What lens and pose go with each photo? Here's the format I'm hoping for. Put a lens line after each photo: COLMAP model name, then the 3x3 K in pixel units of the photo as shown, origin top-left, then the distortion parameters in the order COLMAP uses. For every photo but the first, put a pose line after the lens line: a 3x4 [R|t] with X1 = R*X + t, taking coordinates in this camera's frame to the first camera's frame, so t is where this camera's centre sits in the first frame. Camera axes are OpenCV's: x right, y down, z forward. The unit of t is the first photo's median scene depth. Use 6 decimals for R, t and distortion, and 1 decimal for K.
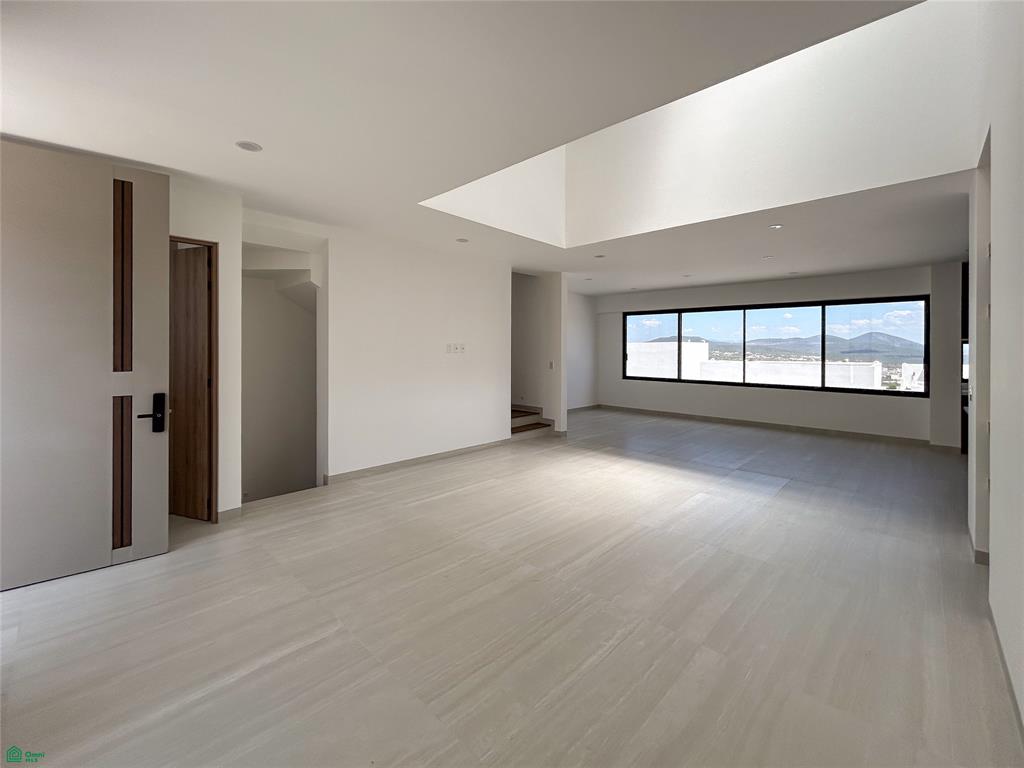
lens RADIAL K [[432.9, 0, 504.3], [0, 432.9, 351.3], [0, 0, 1]] dist [0.000256, -0.000089]
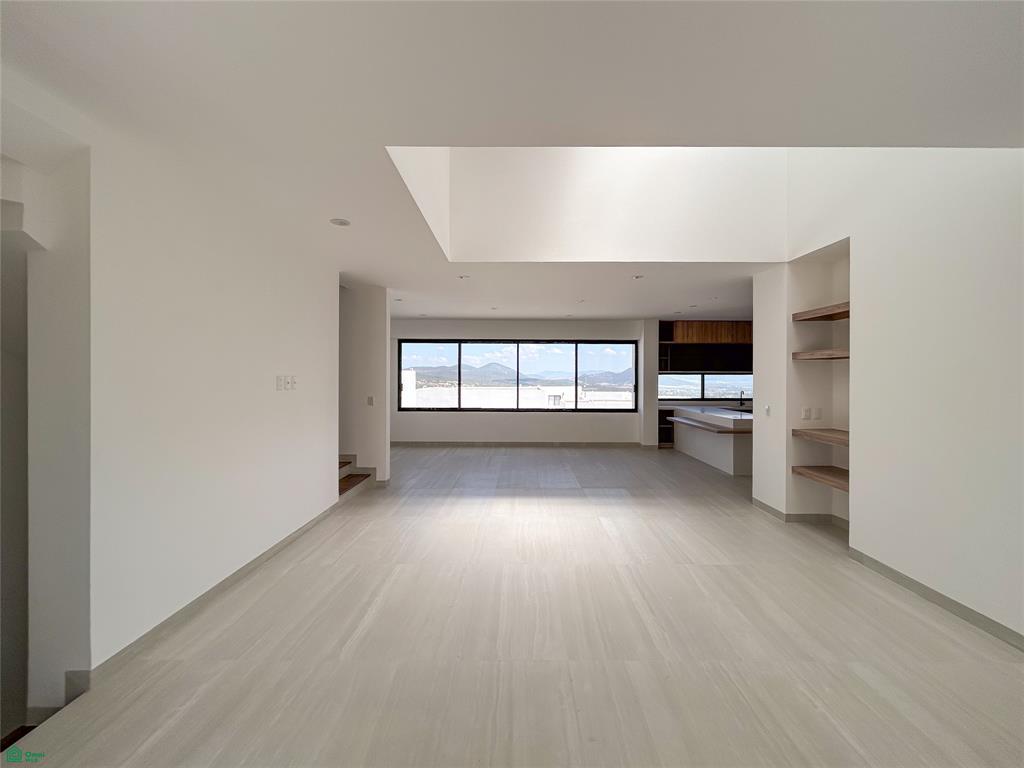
lens RADIAL K [[432.9, 0, 510.3], [0, 432.9, 376.6], [0, 0, 1]] dist [0.000256, -0.000089]
pose [[0.723049, -0.005466, 0.690775, -0.260226], [0.008216, 0.999966, -0.000687, -0.009770], [-0.690748, 0.006173, 0.723069, 0.236564]]
